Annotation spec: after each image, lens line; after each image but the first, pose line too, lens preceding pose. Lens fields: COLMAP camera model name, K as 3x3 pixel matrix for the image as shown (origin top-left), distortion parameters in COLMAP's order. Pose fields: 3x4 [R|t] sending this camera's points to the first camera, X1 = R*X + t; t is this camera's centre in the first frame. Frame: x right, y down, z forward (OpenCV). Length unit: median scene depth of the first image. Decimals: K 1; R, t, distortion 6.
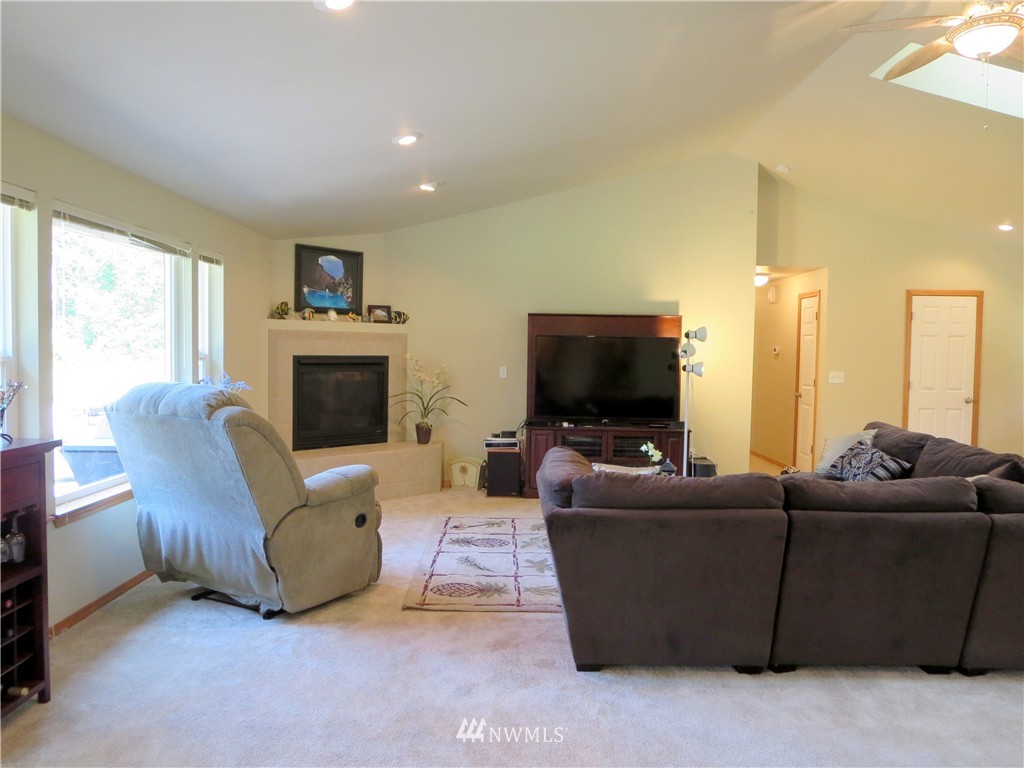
lens RADIAL K [[728.2, 0, 512.0], [0, 728.2, 384.0], [0, 0, 1]] dist [-0.005332, -0.027592]
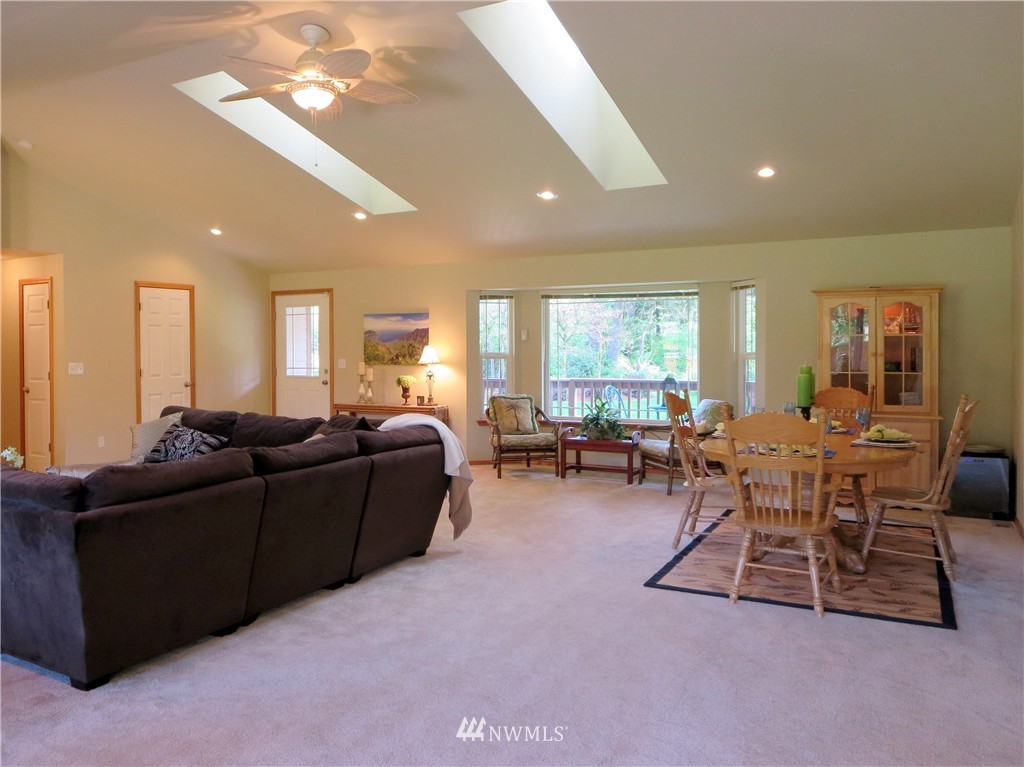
lens RADIAL K [[759.4, 0, 514.8], [0, 759.4, 345.8], [0, 0, 1]] dist [-0.066340, -0.004794]
pose [[0.469470, -0.018314, 0.882759, -0.290311], [0.053650, 0.998529, -0.007816, -0.000375], [-0.881317, 0.051029, 0.469762, 0.049716]]
